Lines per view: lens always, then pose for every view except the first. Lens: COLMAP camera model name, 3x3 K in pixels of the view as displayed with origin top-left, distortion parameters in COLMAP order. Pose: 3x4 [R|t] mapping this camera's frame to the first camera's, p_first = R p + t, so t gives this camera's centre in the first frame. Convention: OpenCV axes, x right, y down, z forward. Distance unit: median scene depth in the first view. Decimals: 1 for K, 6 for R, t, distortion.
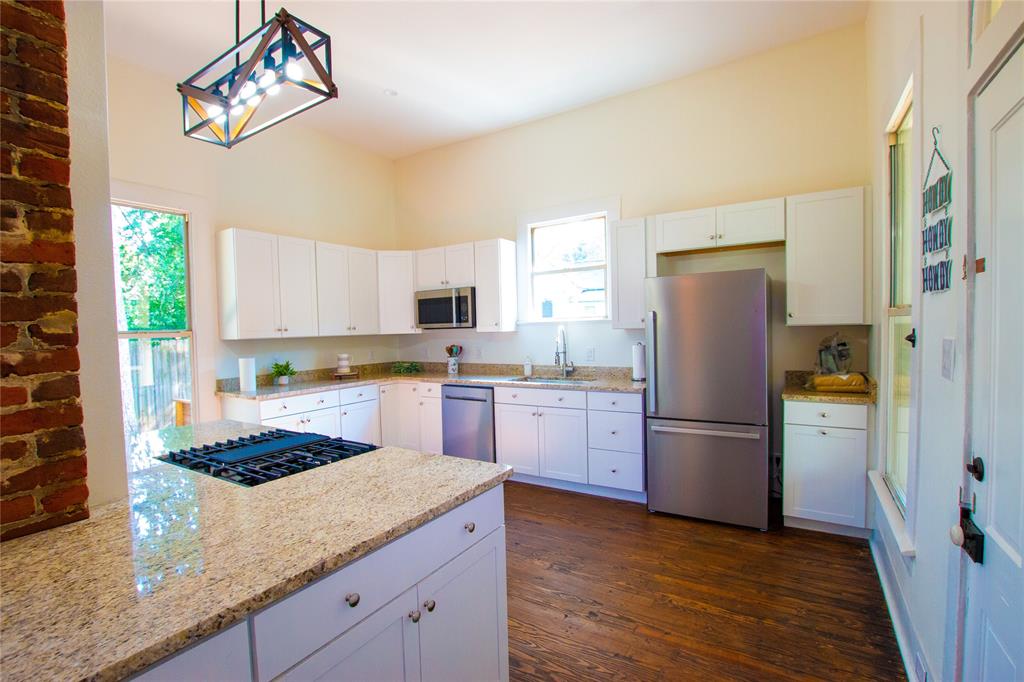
lens RADIAL K [[468.9, 0, 512.1], [0, 468.9, 345.3], [0, 0, 1]] dist [-0.032054, 0.002518]
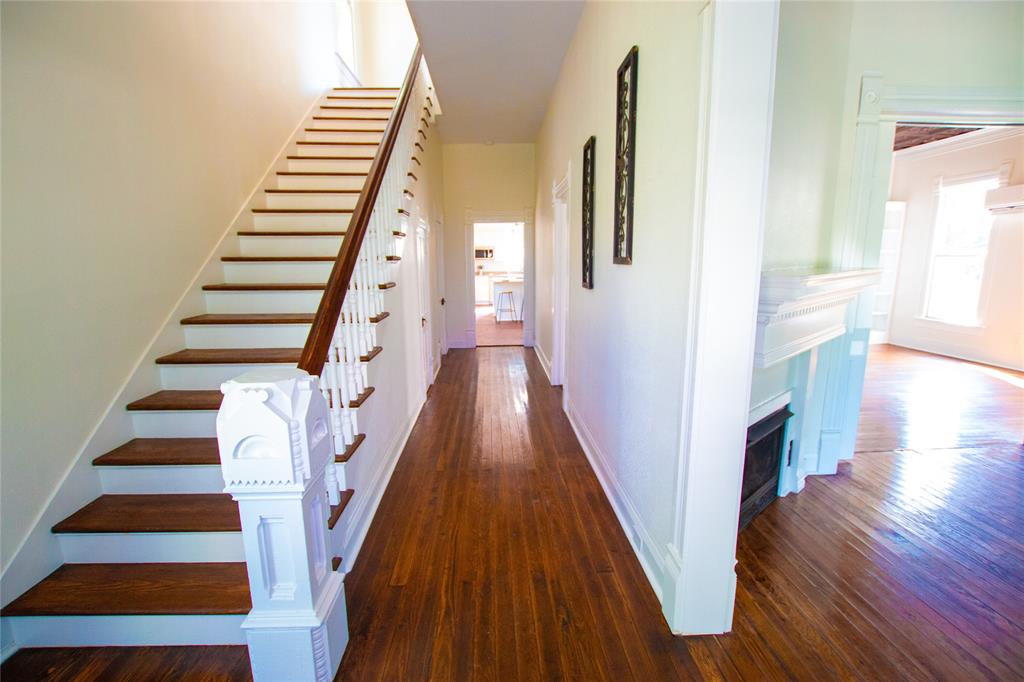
lens RADIAL K [[468.9, 0, 510.0], [0, 468.9, 342.7], [0, 0, 1]] dist [-0.032054, 0.002518]
pose [[0.826178, -0.076046, 0.558253, -1.830412], [0.013598, 0.993252, 0.115178, 0.161253], [-0.563245, -0.087566, 0.821637, -1.756867]]
